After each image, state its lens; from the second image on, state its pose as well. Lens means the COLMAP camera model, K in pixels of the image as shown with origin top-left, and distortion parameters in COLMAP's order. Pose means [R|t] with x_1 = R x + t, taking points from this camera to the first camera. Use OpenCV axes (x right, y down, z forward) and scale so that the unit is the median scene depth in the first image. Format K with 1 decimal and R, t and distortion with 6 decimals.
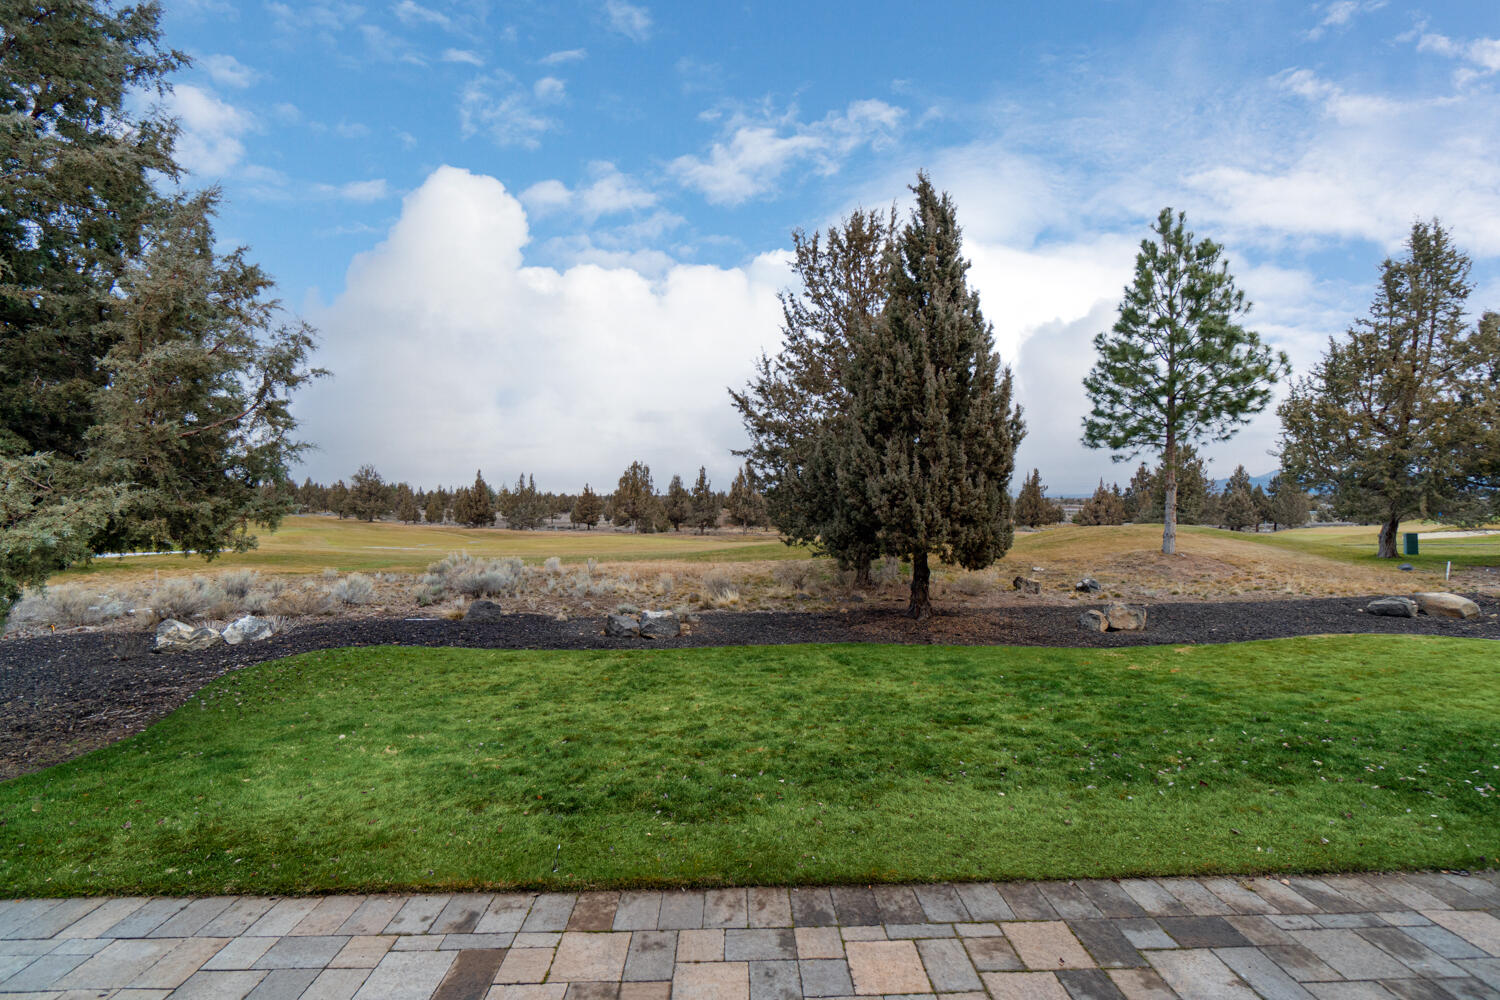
lens RADIAL K [[646.4, 0, 750.1], [0, 646.4, 499.4], [0, 0, 1]] dist [-0.006970, 0.000994]
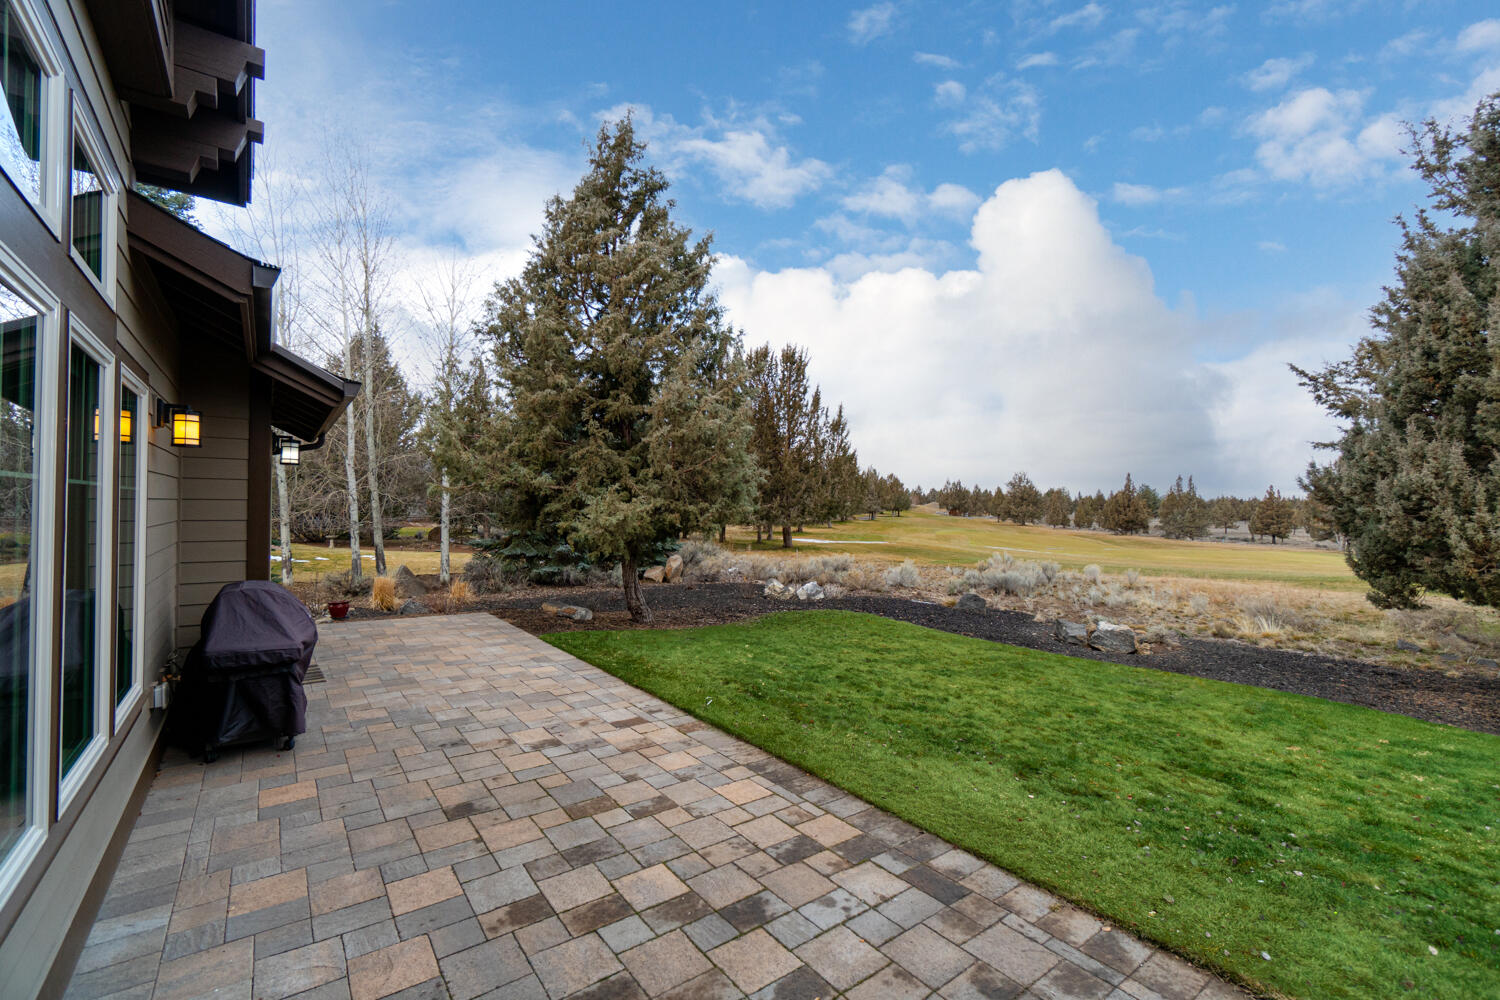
lens RADIAL K [[646.4, 0, 736.6], [0, 646.4, 501.9], [0, 0, 1]] dist [-0.006970, 0.000994]
pose [[0.567230, 0.002916, -0.823554, 0.607758], [-0.005902, 0.999982, -0.000524, -0.004053], [0.823538, 0.005158, 0.567237, 0.020328]]
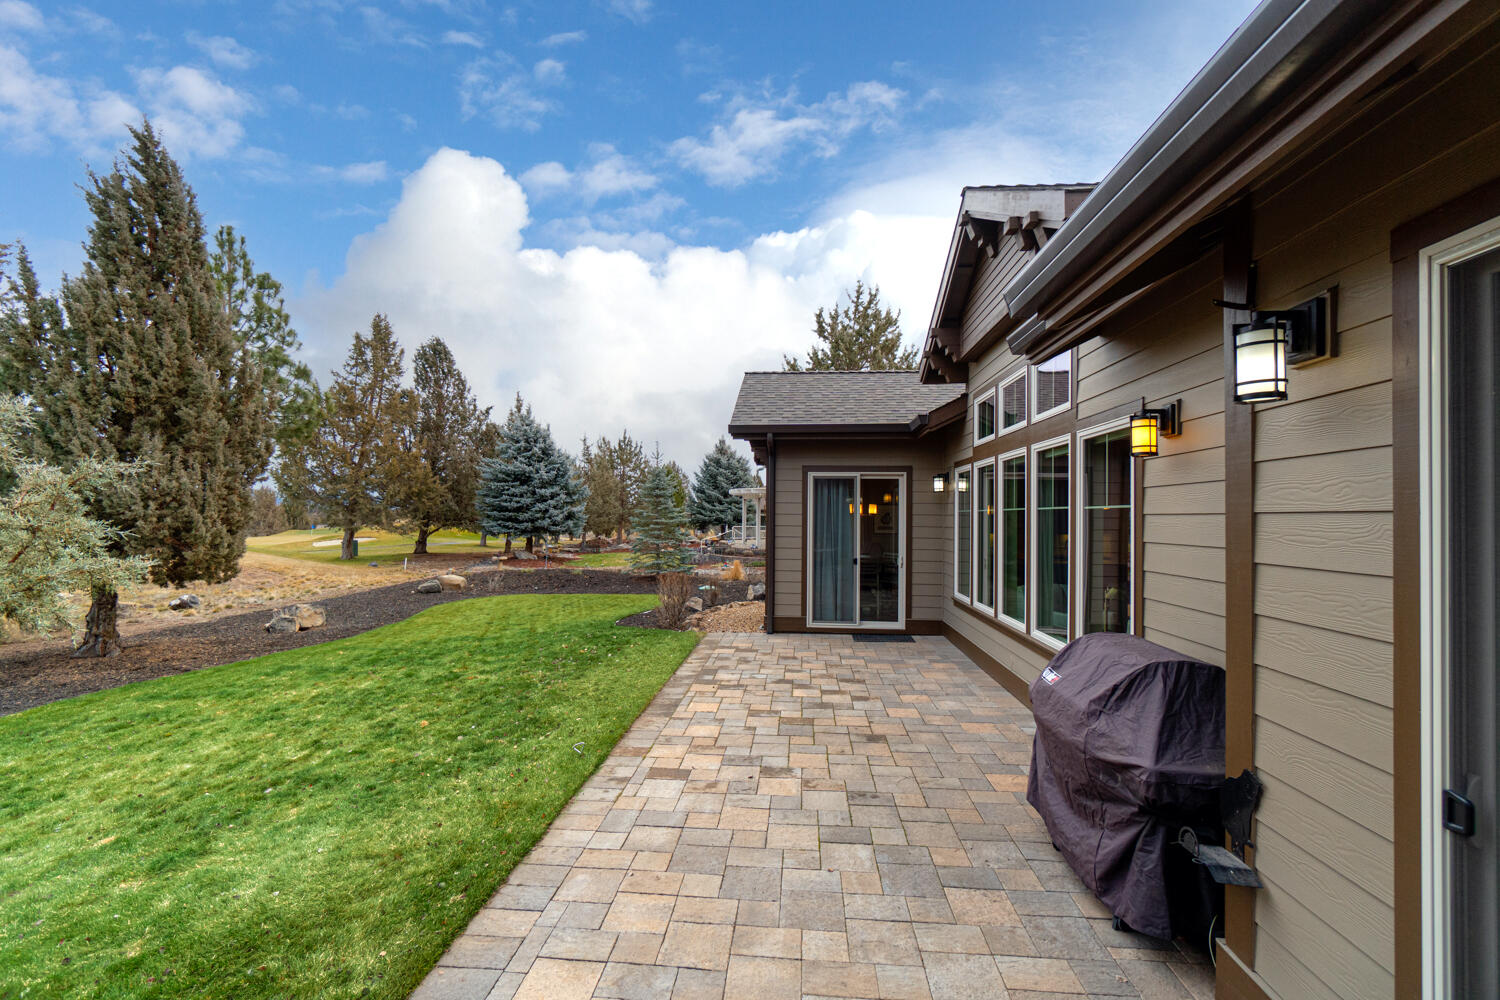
lens RADIAL K [[646.4, 0, 744.2], [0, 646.4, 509.4], [0, 0, 1]] dist [-0.006970, 0.000994]
pose [[0.110992, 0.021429, 0.993590, -0.867393], [-0.016588, 0.999668, -0.019707, 0.008756], [-0.993683, -0.014295, 0.111311, 0.228563]]
